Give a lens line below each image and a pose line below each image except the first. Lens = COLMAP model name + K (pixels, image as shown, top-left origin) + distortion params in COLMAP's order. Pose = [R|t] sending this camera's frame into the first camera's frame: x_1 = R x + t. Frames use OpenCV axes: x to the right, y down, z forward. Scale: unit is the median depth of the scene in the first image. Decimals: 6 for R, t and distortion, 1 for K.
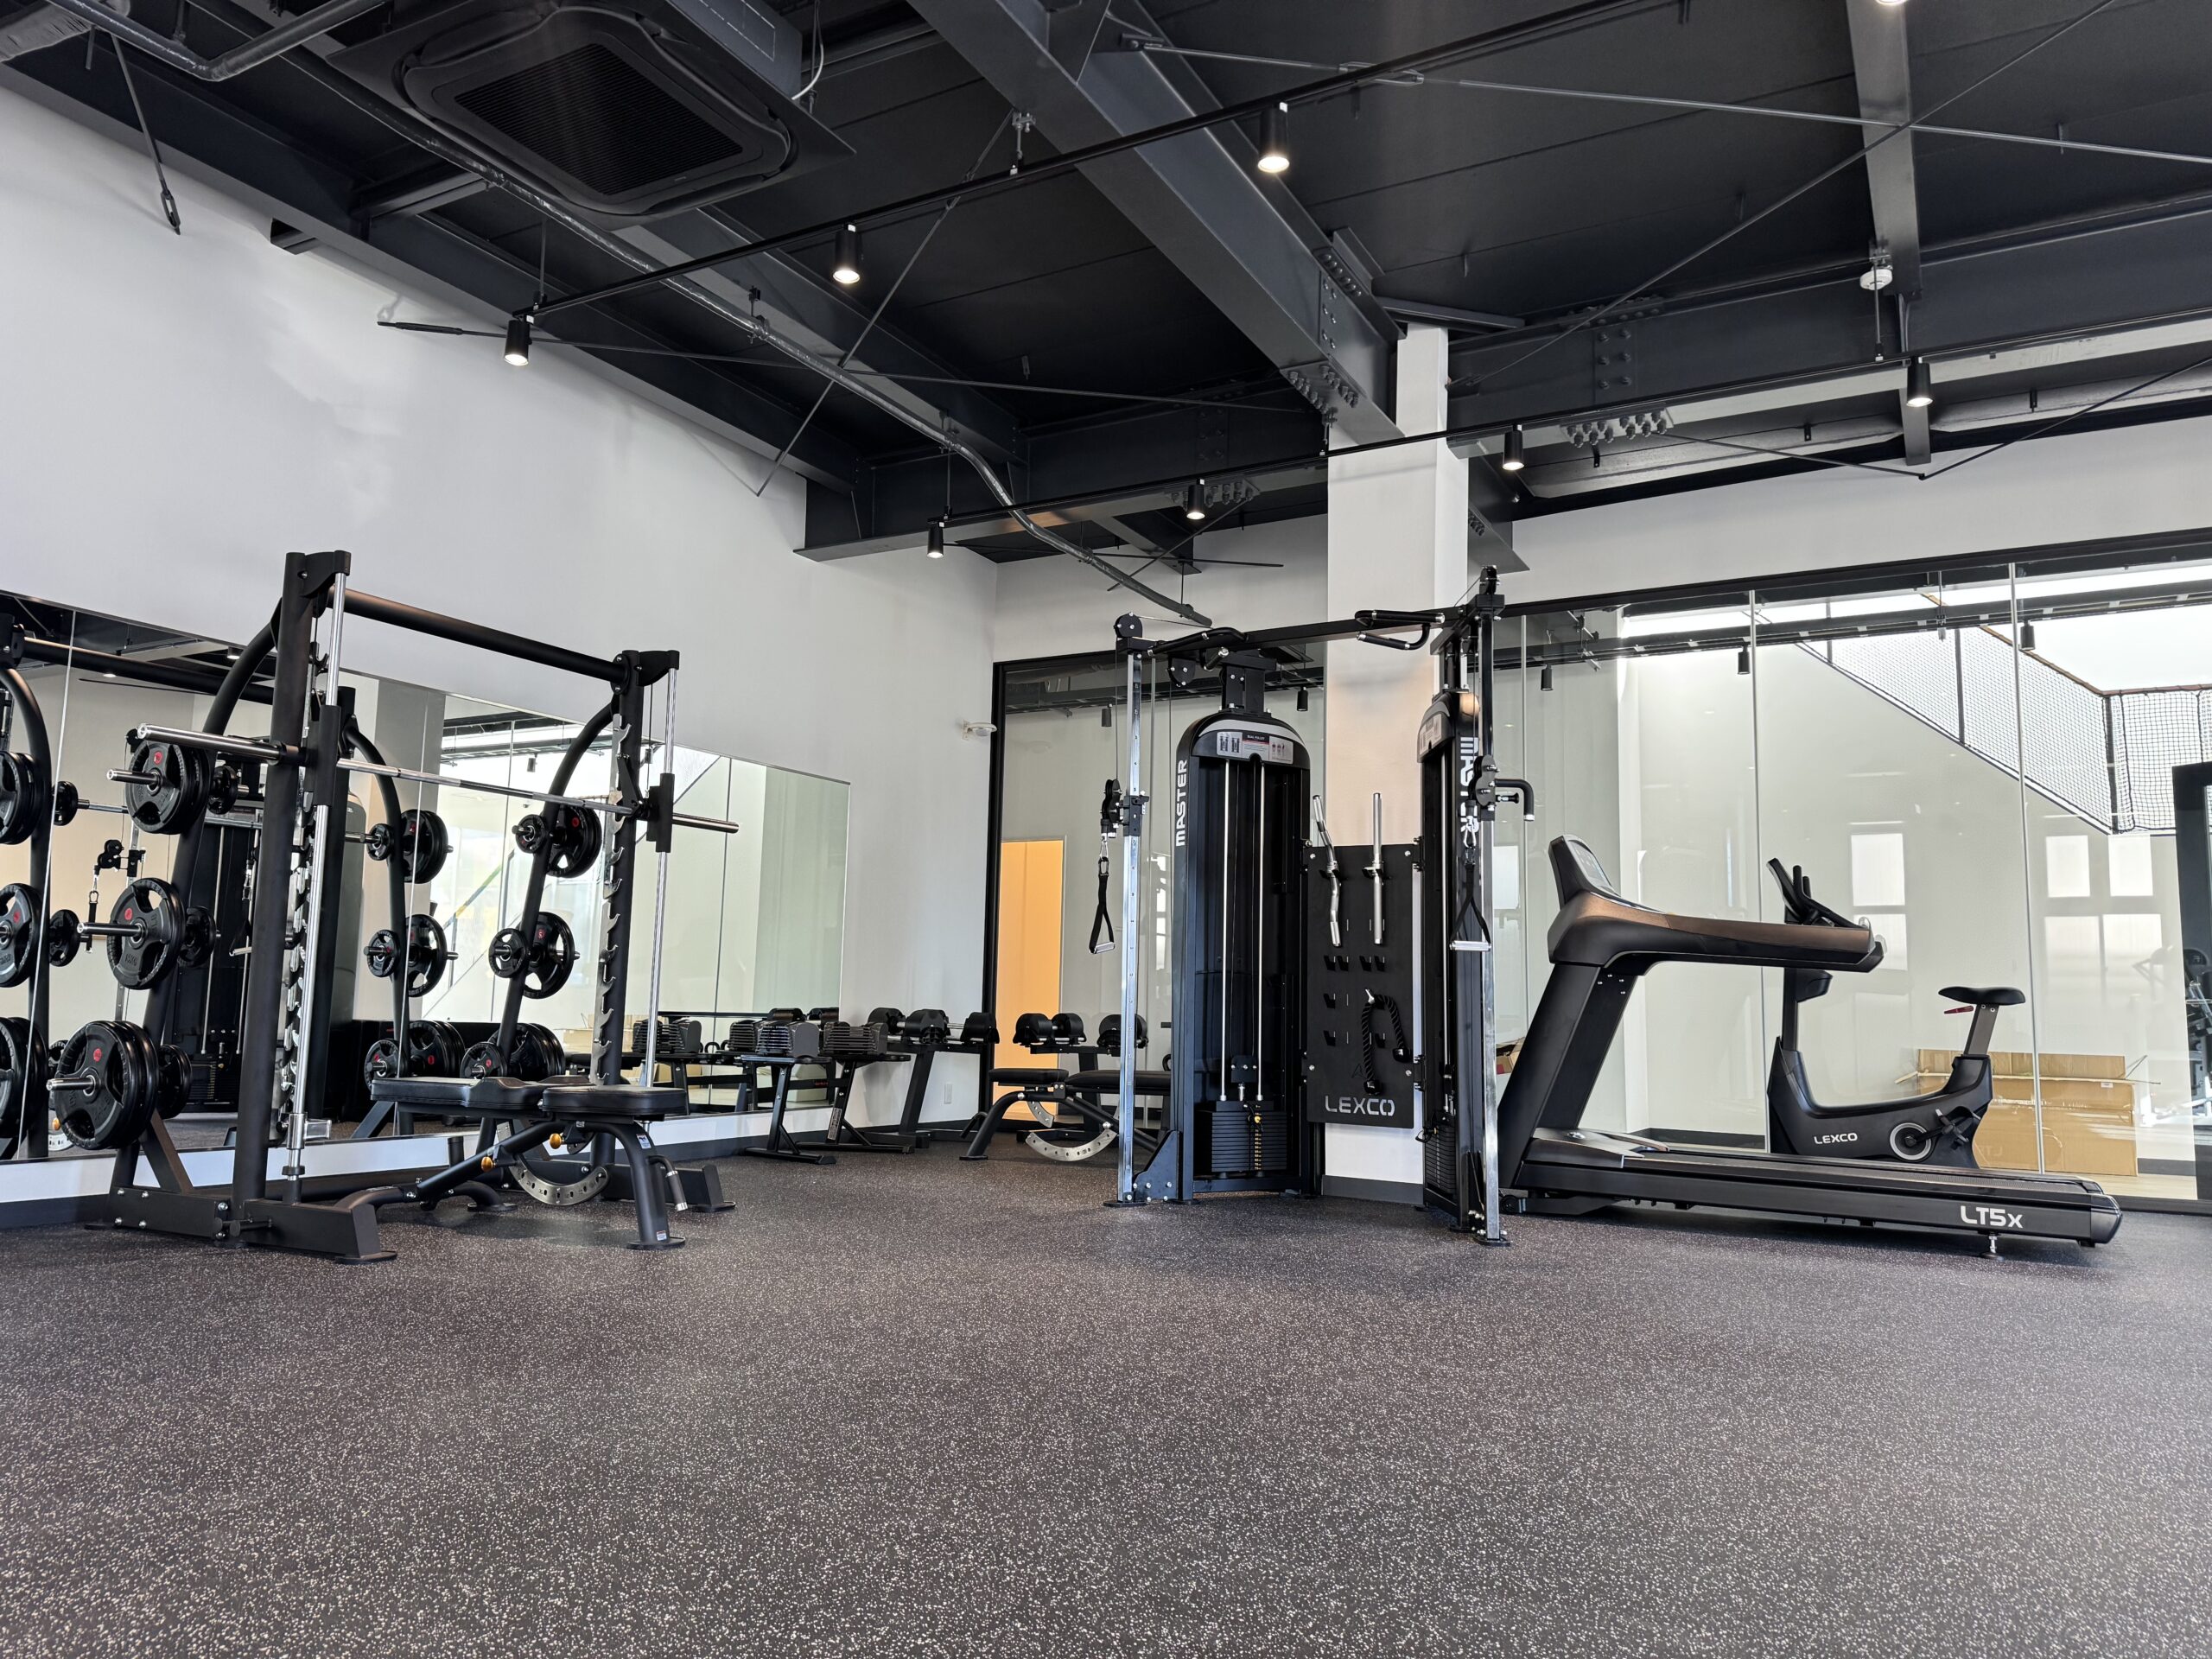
lens RADIAL K [[1560.8, 0, 1106.0], [0, 1560.8, 829.5], [0, 0, 1]] dist [-0.000883, 0.000028]
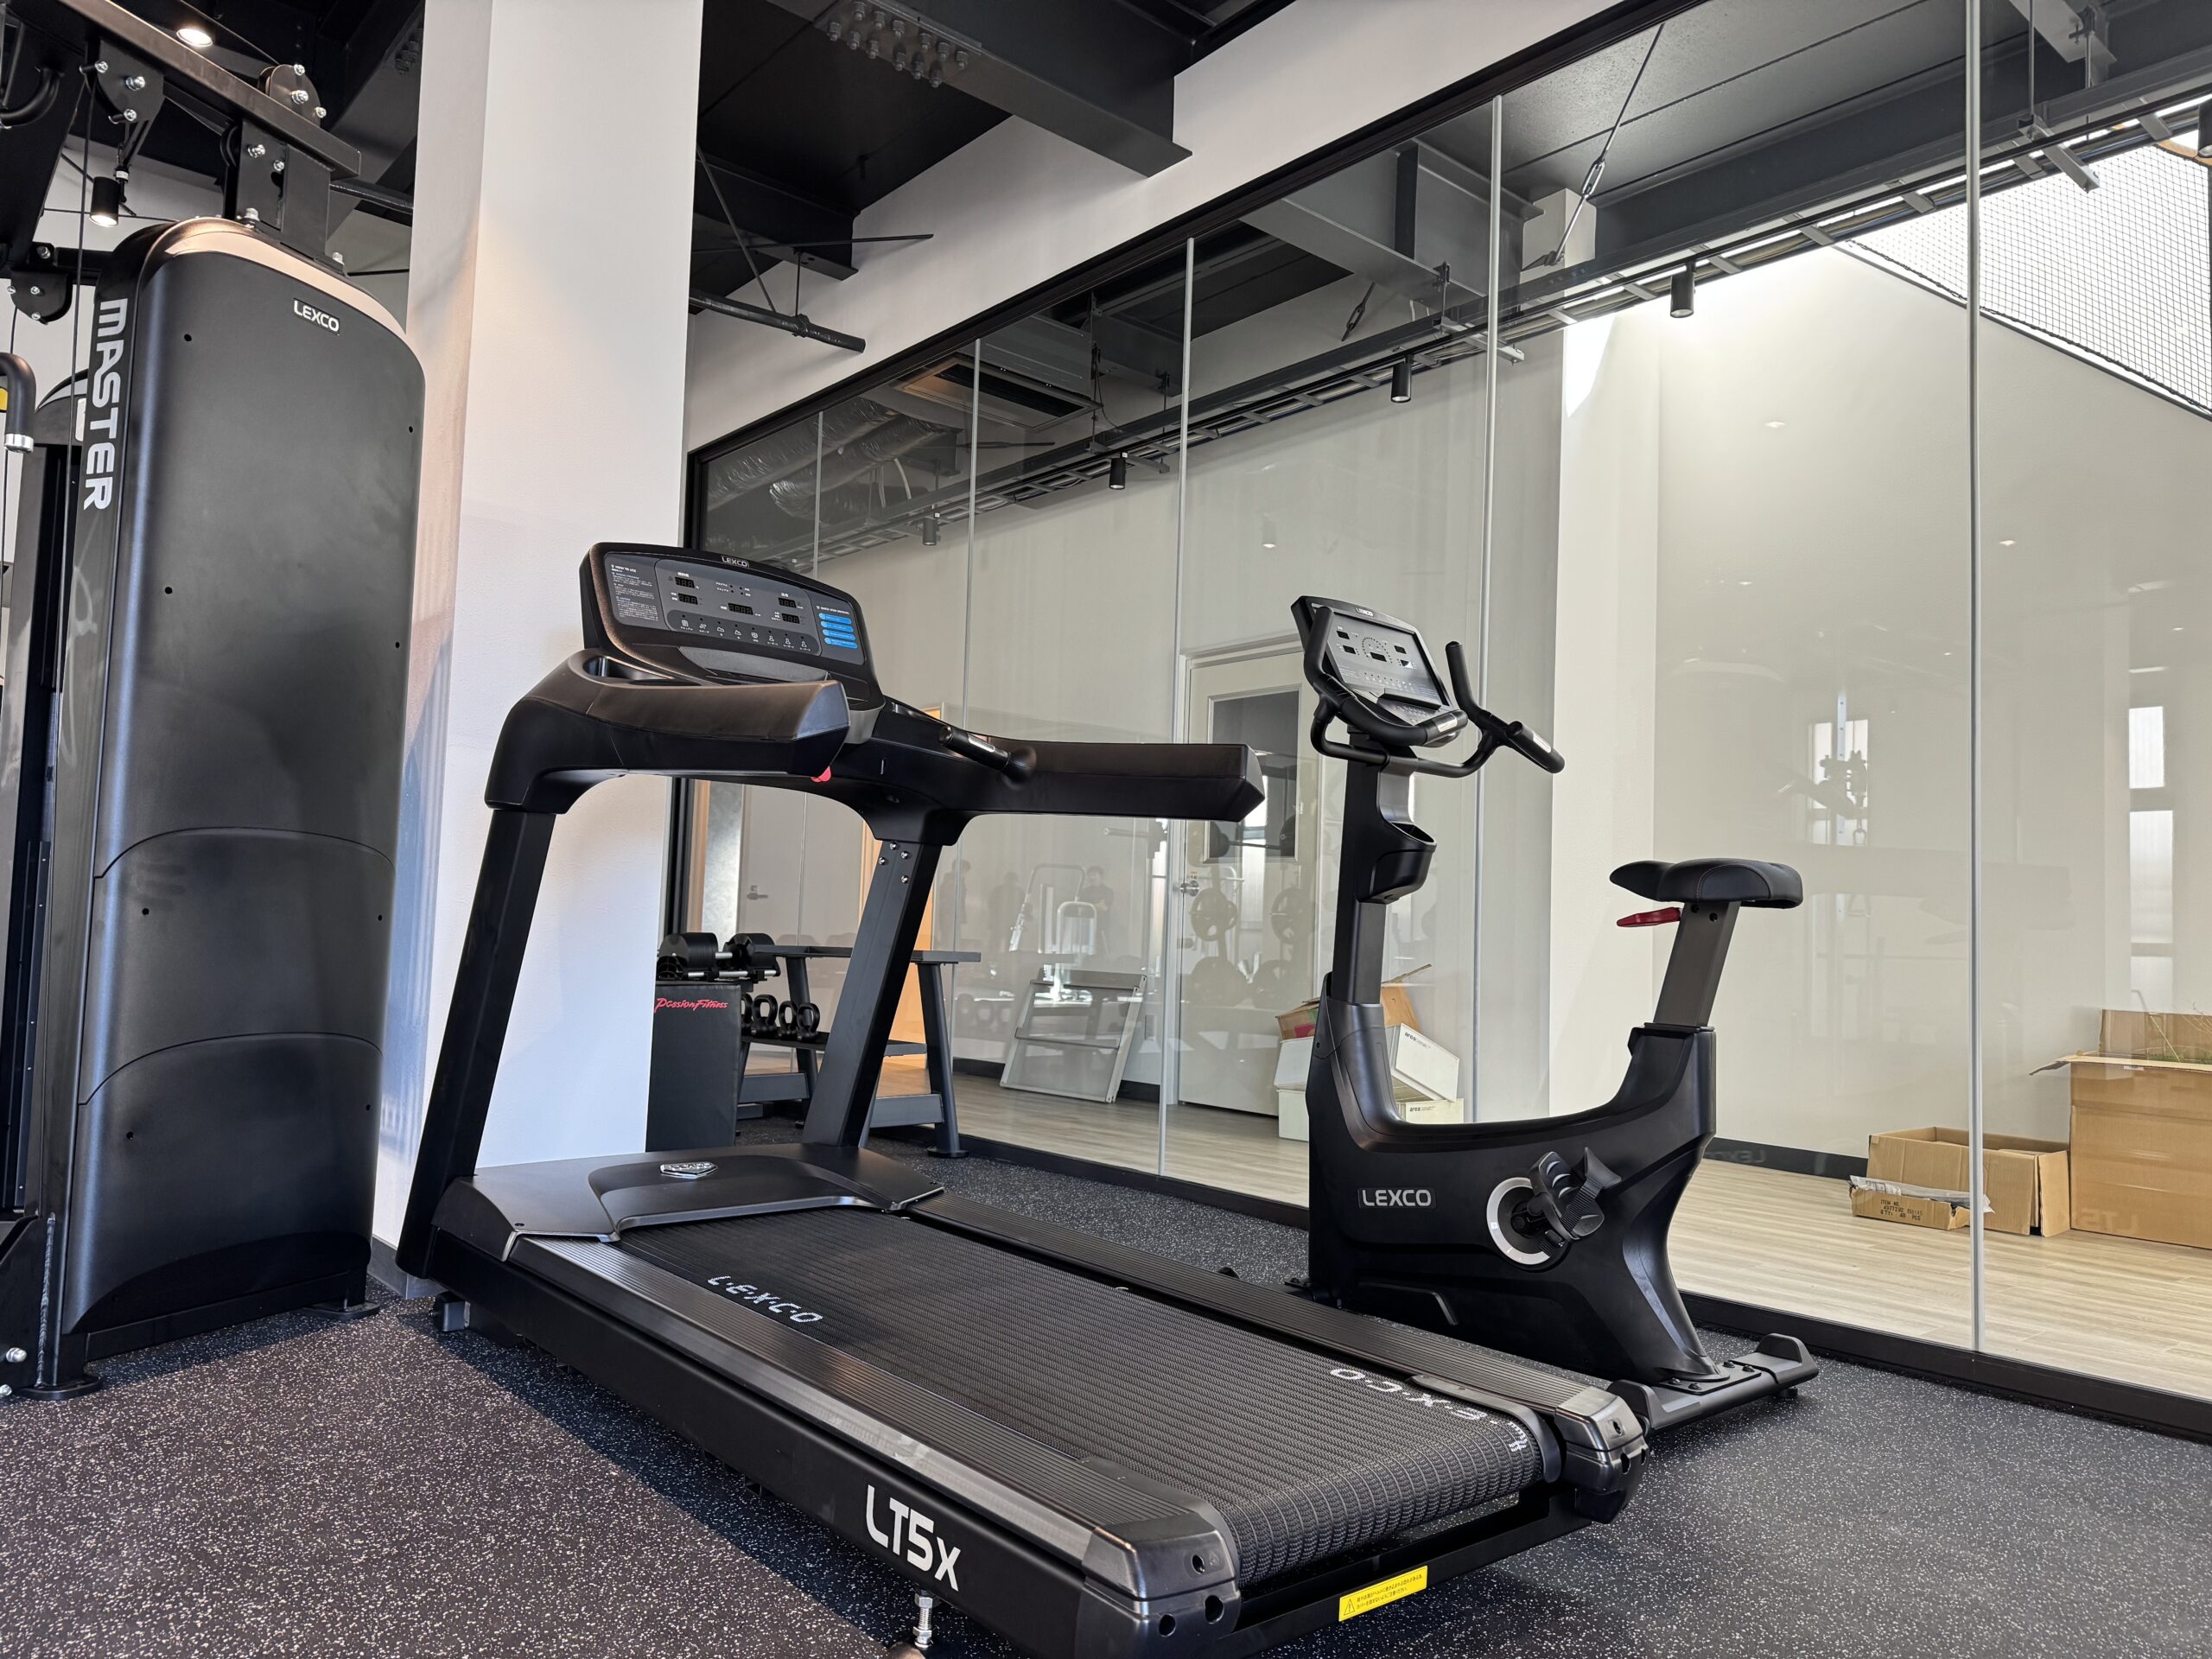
lens RADIAL K [[1560.8, 0, 1106.0], [0, 1560.8, 829.5], [0, 0, 1]] dist [-0.000883, 0.000028]
pose [[0.929061, -0.010337, -0.369783, 0.567981], [0.030389, 0.998364, 0.048440, 0.067596], [0.368677, -0.056241, 0.927854, 0.563148]]
